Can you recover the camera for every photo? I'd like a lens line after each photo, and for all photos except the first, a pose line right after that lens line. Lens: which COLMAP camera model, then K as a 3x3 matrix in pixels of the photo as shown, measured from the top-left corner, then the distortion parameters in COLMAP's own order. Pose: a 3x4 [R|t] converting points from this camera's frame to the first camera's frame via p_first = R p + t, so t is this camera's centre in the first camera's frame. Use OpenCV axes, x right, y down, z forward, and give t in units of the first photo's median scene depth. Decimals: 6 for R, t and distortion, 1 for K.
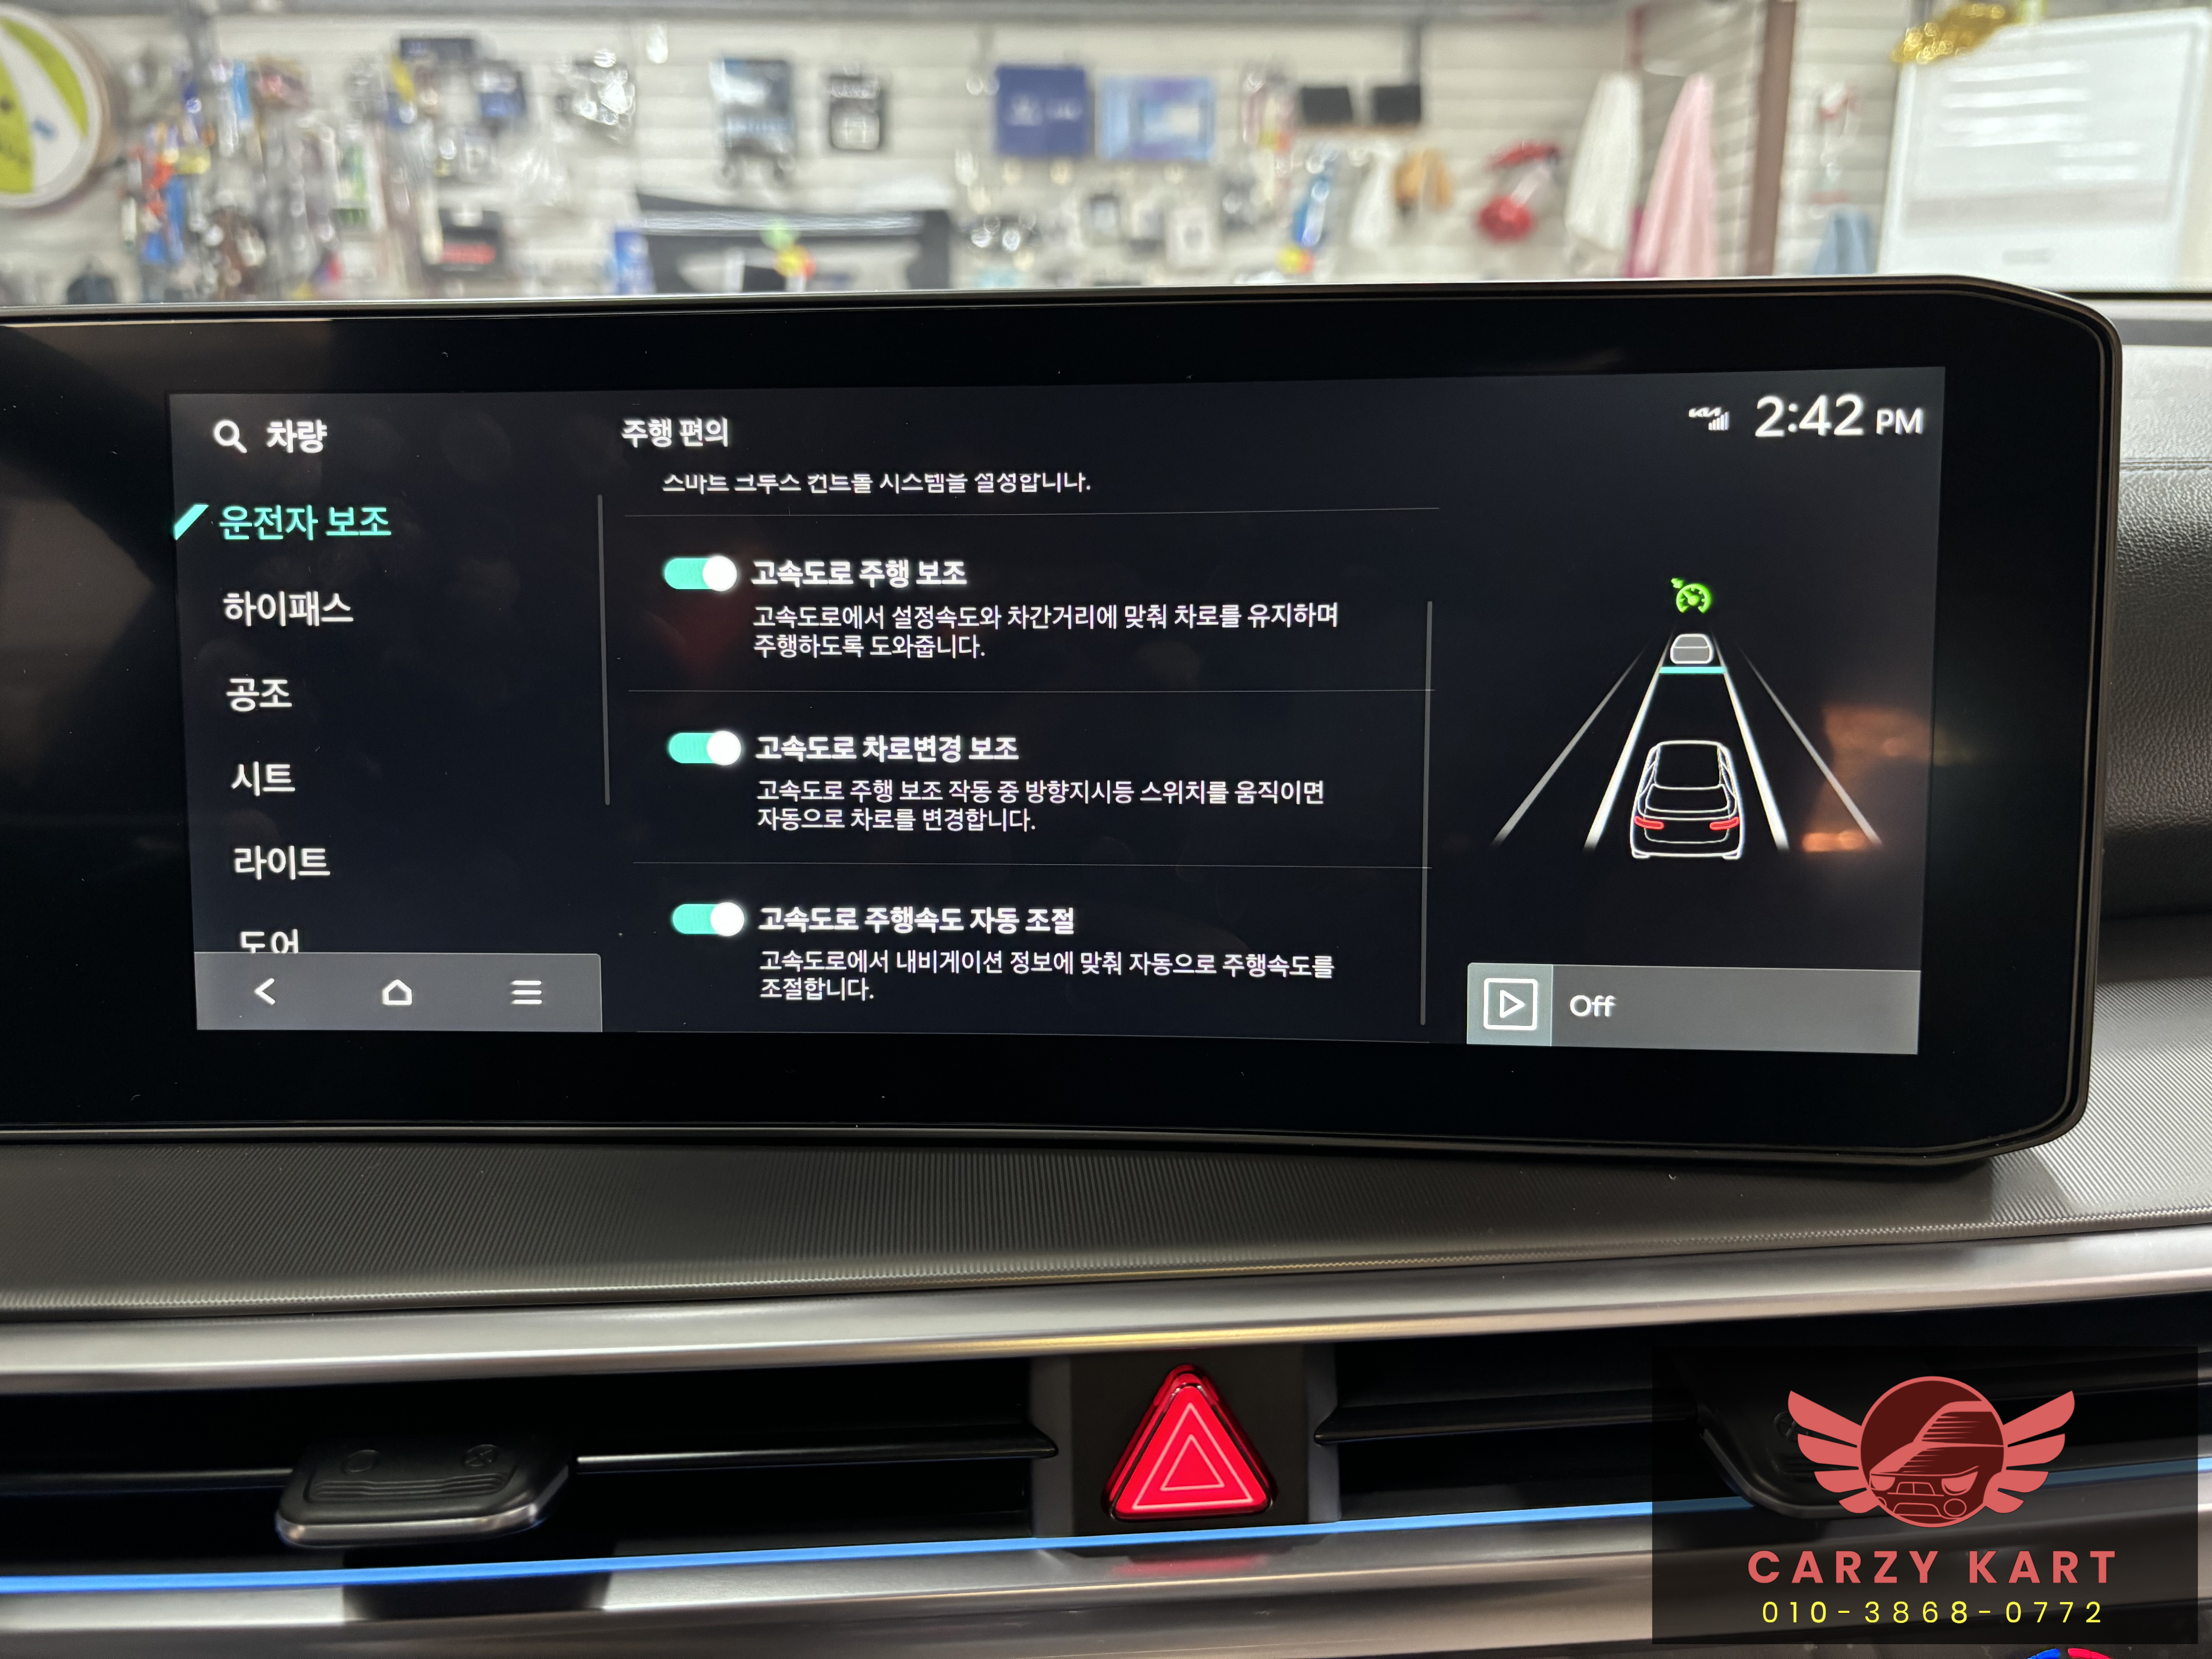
lens RADIAL K [[1706.2, 0, 1106.0], [0, 1706.2, 829.5], [0, 0, 1]] dist [-0.001695, 0.012041]
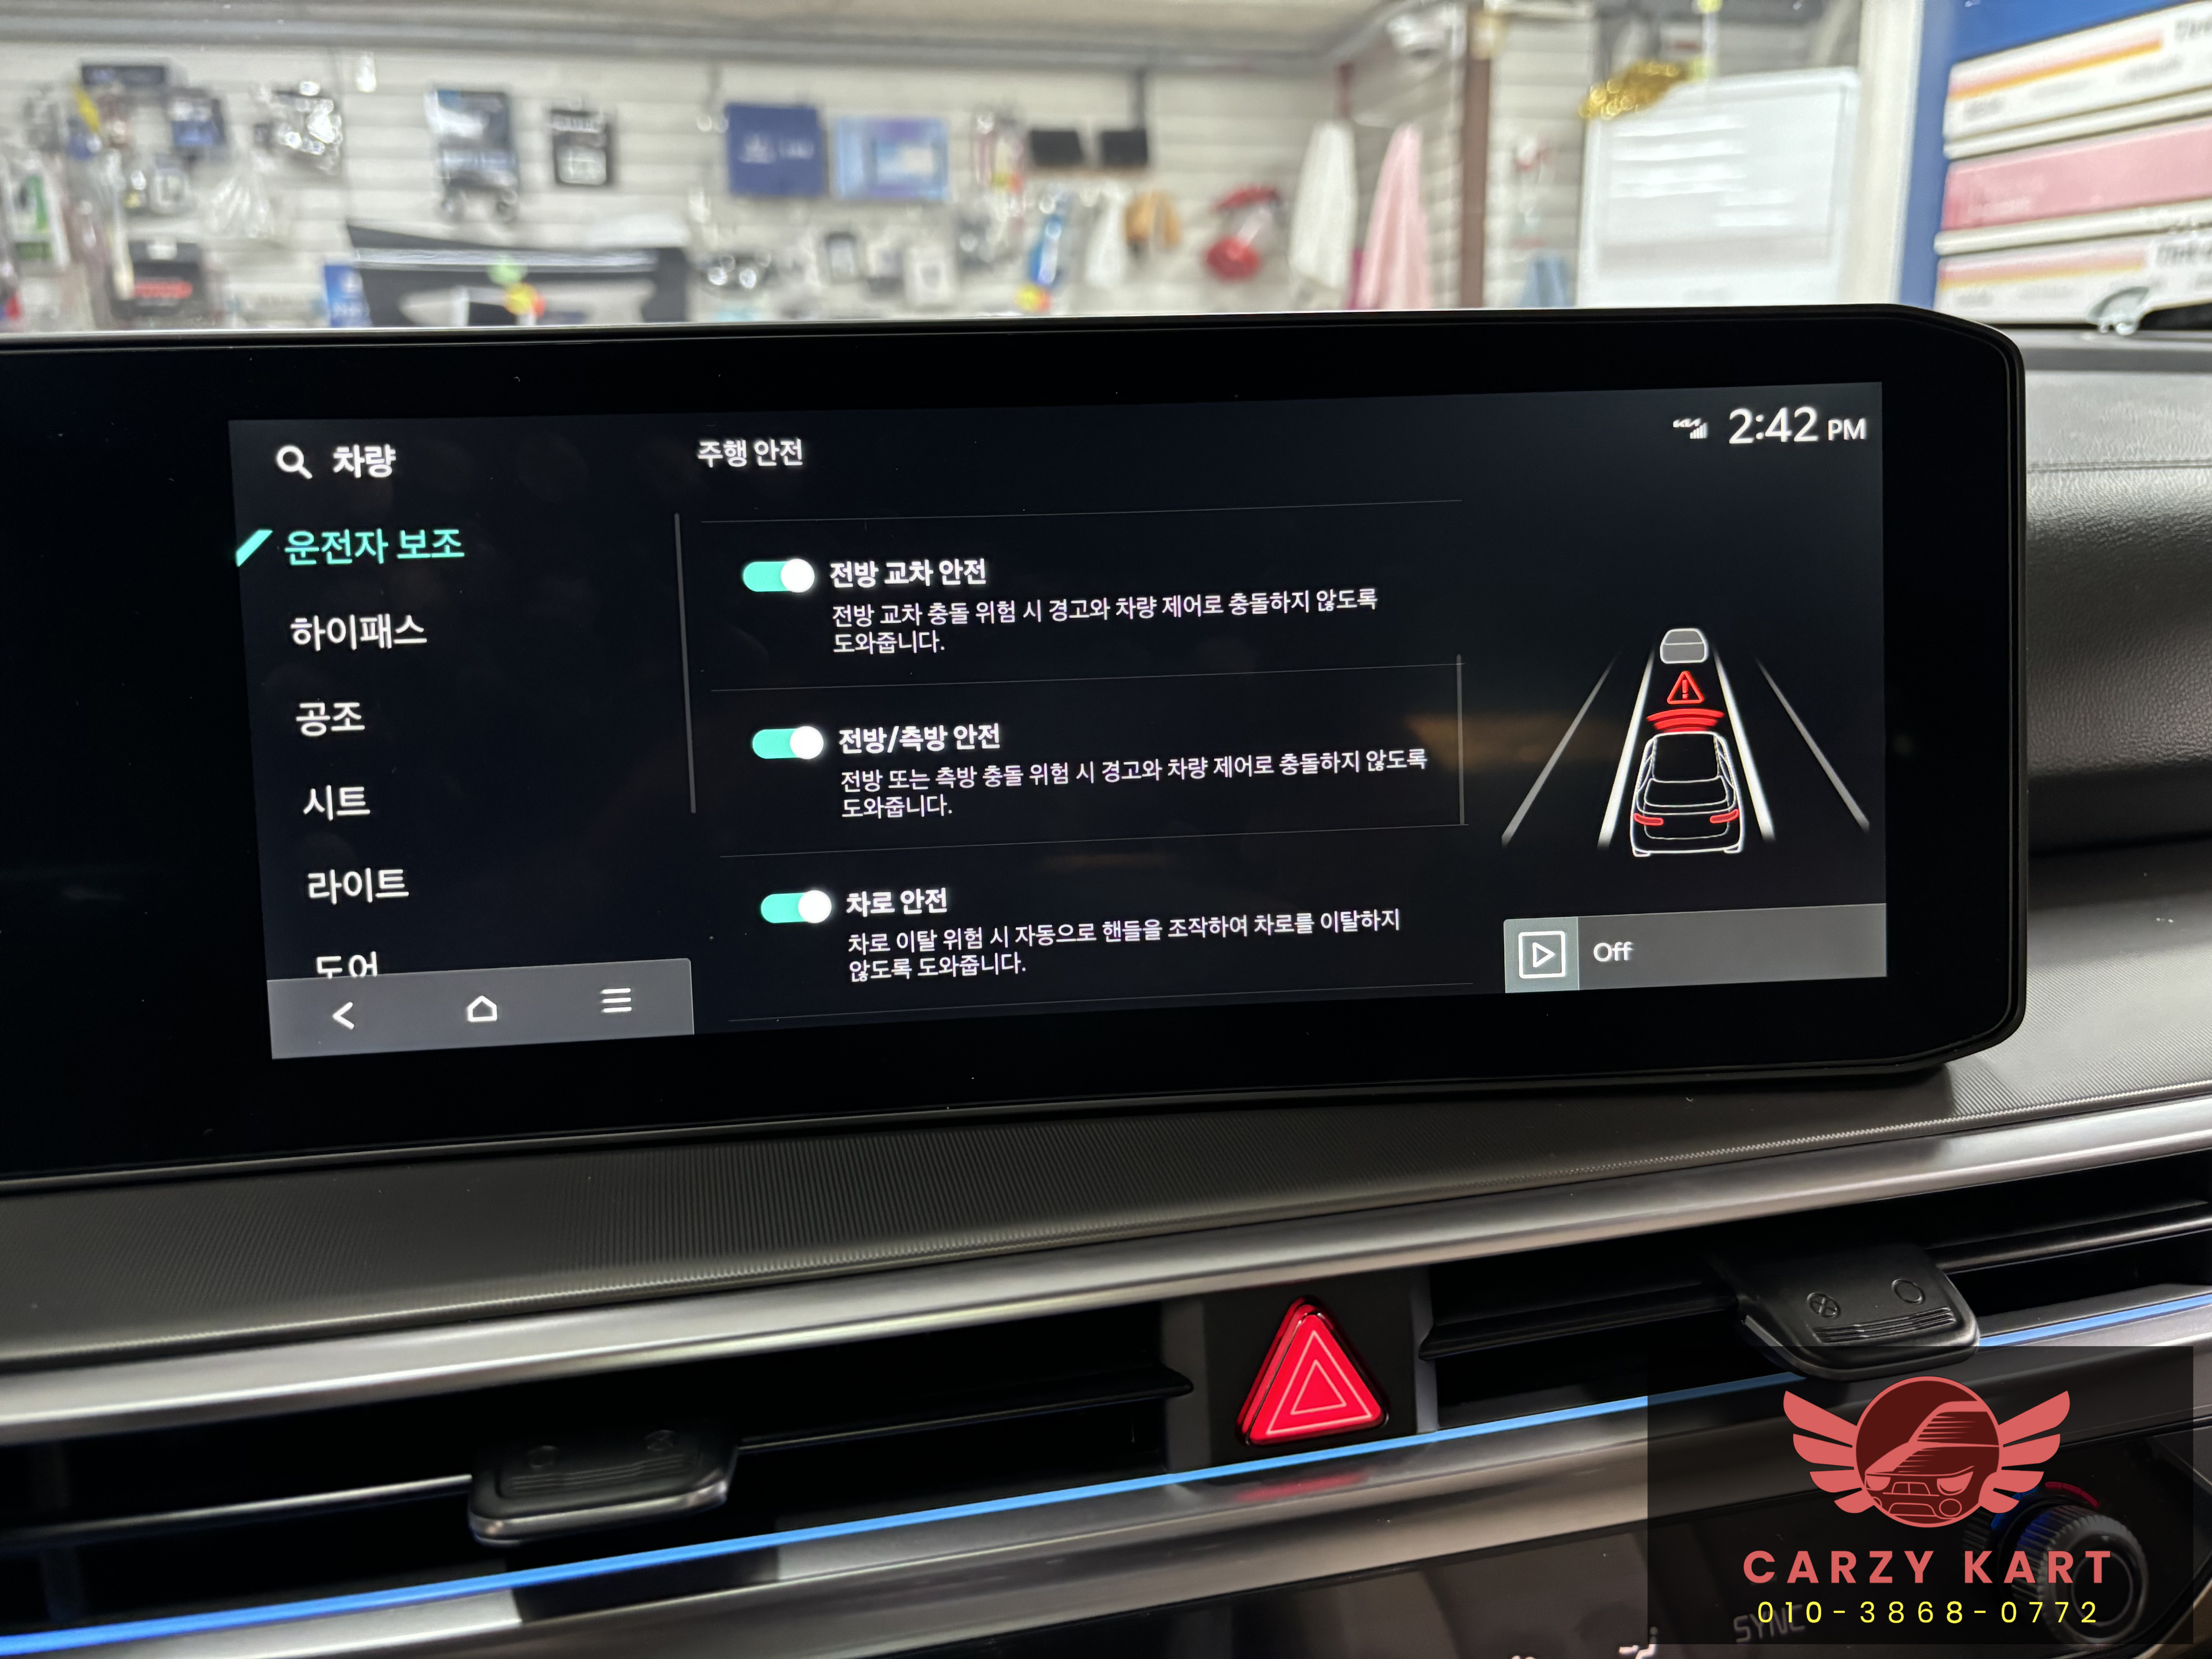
lens RADIAL K [[1706.2, 0, 1106.0], [0, 1706.2, 829.5], [0, 0, 1]] dist [-0.001695, 0.012041]
pose [[0.987242, -0.045489, 0.152592, -0.202714], [0.048638, 0.998672, -0.016967, 0.025019], [-0.151618, 0.024172, 0.988144, -0.056309]]
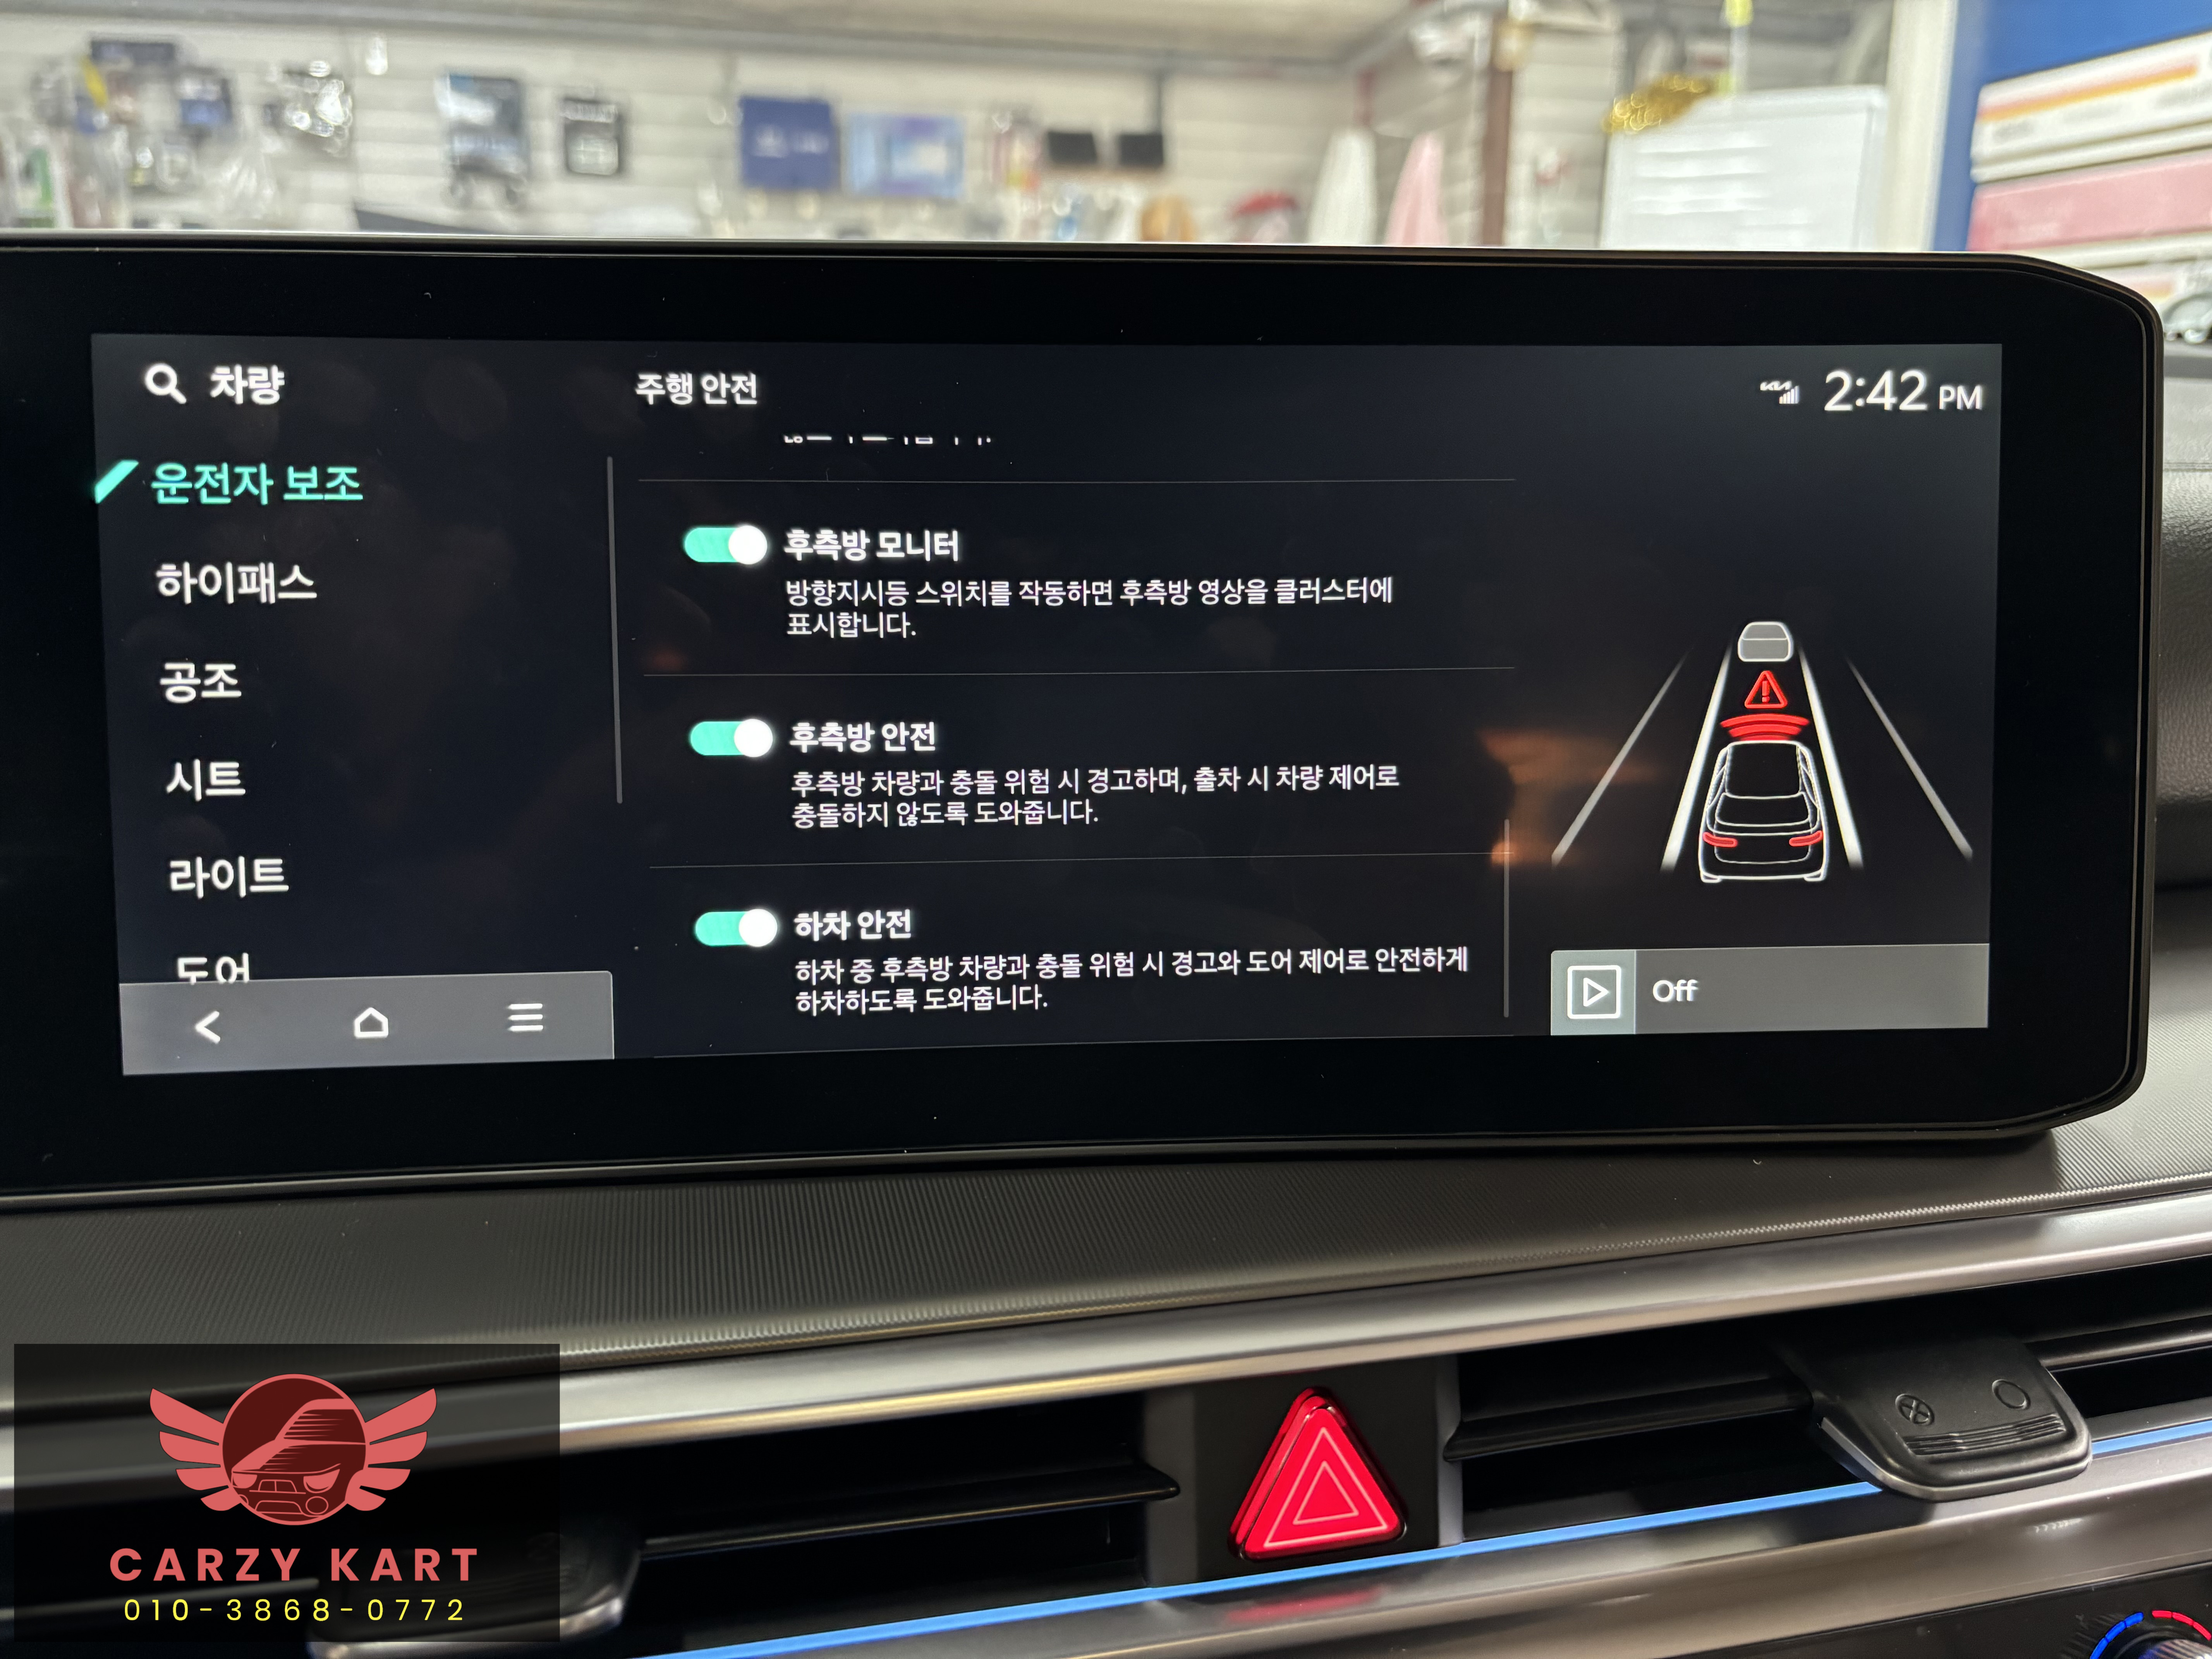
lens RADIAL K [[1704.7, 0, 1101.6], [0, 1704.7, 835.3], [0, 0, 1]] dist [0.004907, 0.000261]
pose [[0.988416, -0.019062, 0.150568, -0.177158], [0.022188, 0.999571, -0.019106, 0.024919], [-0.150139, 0.022226, 0.988415, 0.079536]]
